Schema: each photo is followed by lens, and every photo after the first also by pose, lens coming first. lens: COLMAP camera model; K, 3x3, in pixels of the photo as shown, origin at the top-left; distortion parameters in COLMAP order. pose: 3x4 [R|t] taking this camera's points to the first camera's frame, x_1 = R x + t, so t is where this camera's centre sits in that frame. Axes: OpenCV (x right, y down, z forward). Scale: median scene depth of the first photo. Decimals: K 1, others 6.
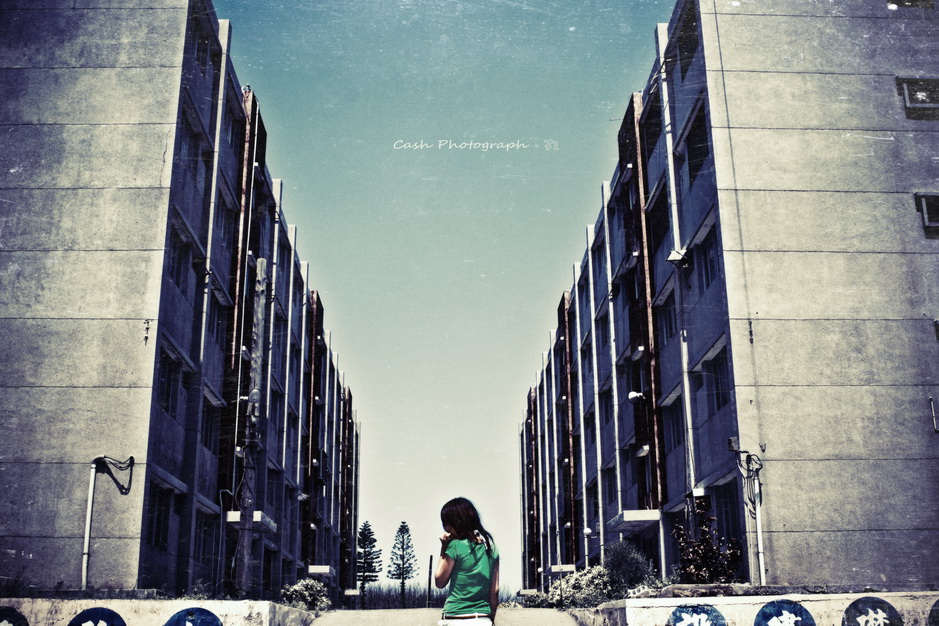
lens RADIAL K [[1051.6, 0, 475.9], [0, 1051.6, 312.6], [0, 0, 1]] dist [-0.094456, 0.010142]
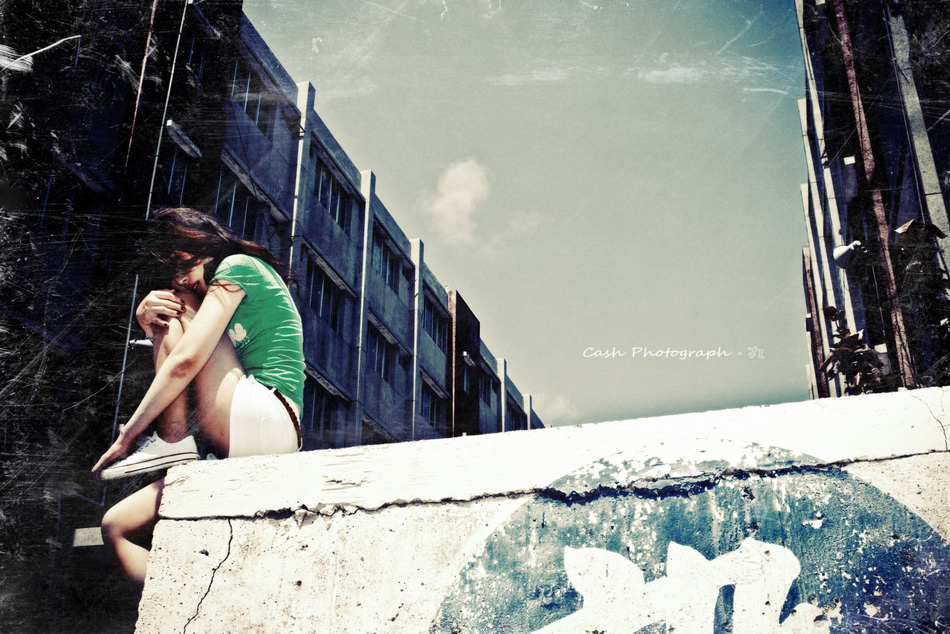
lens RADIAL K [[1045.2, 0, 475.0], [0, 1045.2, 317.0], [0, 0, 1]] dist [-0.123509, 0.124684]
pose [[0.946450, -0.121191, -0.299242, 0.134075], [0.084062, 0.987407, -0.134022, 0.165519], [0.311716, 0.101690, 0.944718, 0.526849]]
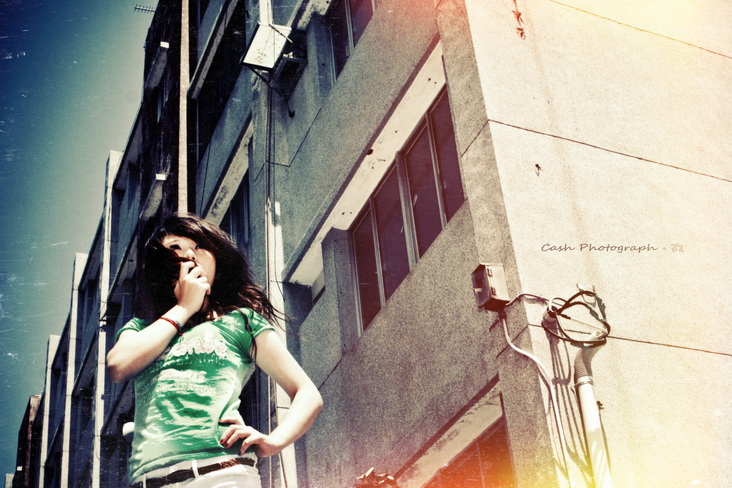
lens RADIAL K [[1046.2, 0, 454.0], [0, 1046.2, 309.0], [0, 0, 1]] dist [-0.117890, 0.080934]
pose [[0.901038, 0.124442, 0.415507, 0.084190], [-0.014284, 0.965953, -0.258323, 0.151726], [-0.433506, 0.226823, 0.872137, 0.545658]]
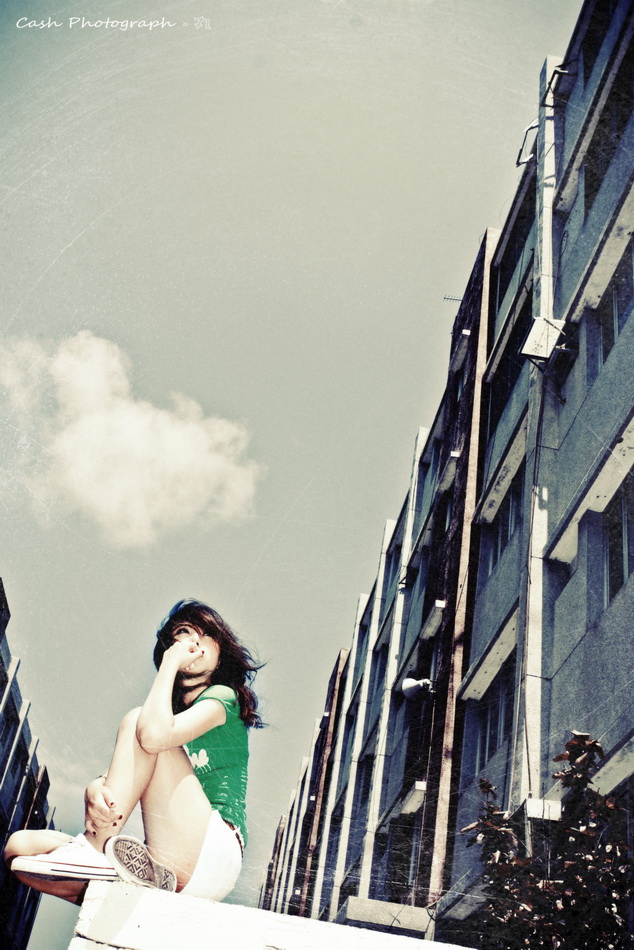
lens RADIAL K [[1045.2, 0, 314.6], [0, 1045.2, 482.9], [0, 0, 1]] dist [-0.123509, 0.124684]
pose [[0.981750, 0.189405, -0.017130, 0.098037], [-0.185638, 0.934851, -0.302642, 0.156400], [-0.041308, 0.300299, 0.952950, 0.512555]]
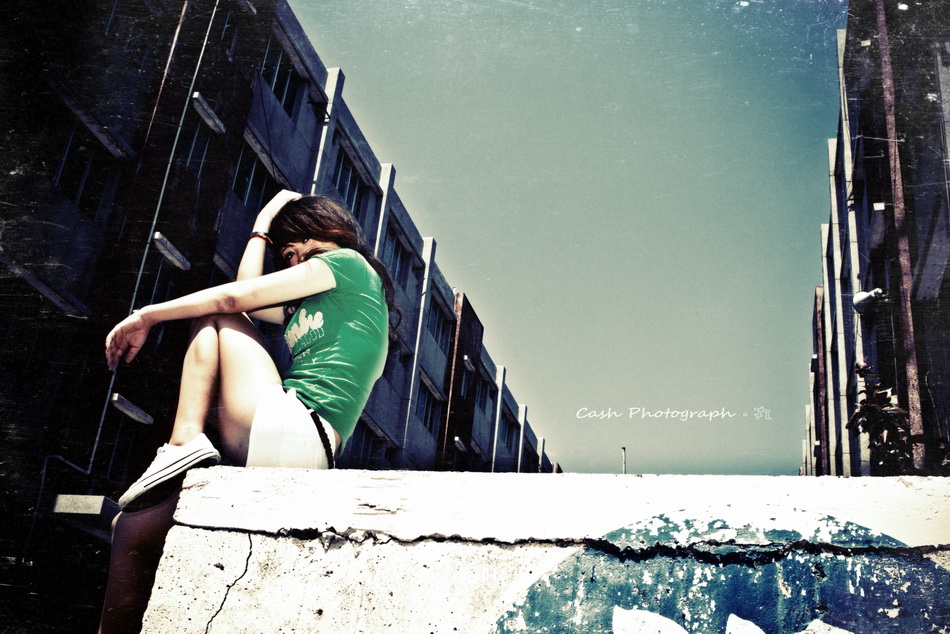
lens RADIAL K [[1052.3, 0, 478.0], [0, 1052.3, 318.6], [0, 0, 1]] dist [-0.150731, 0.247847]
pose [[0.954447, -0.020418, -0.297680, 0.128726], [-0.021176, 0.990505, -0.135836, 0.163250], [0.297627, 0.135952, 0.944952, 0.530065]]
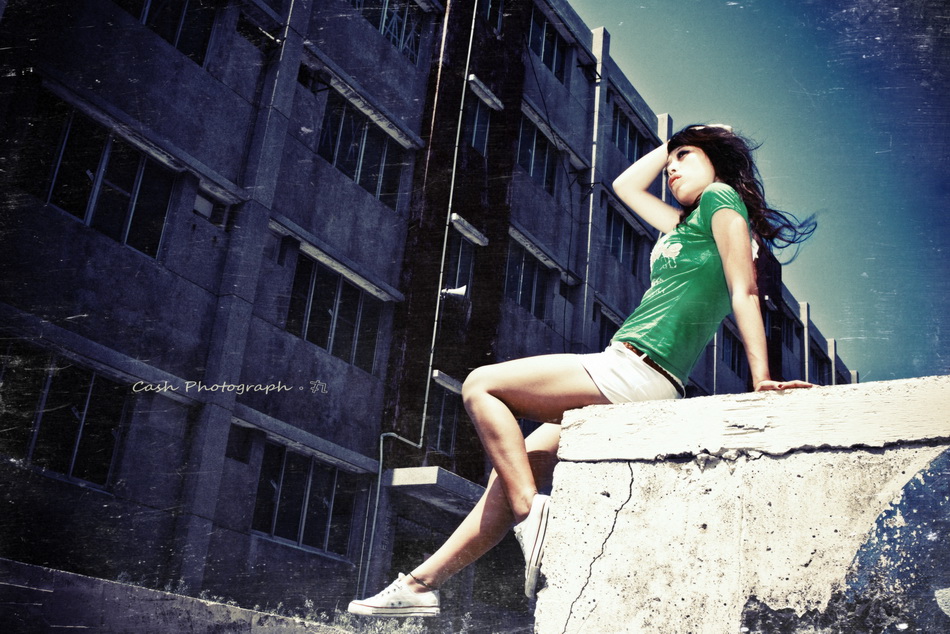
lens RADIAL K [[1045.2, 0, 475.0], [0, 1045.2, 317.0], [0, 0, 1]] dist [-0.123509, 0.124684]
pose [[0.825340, -0.113650, -0.553080, 0.127311], [0.066975, 0.992323, -0.103965, 0.164994], [0.560650, 0.048764, 0.826616, 0.522794]]
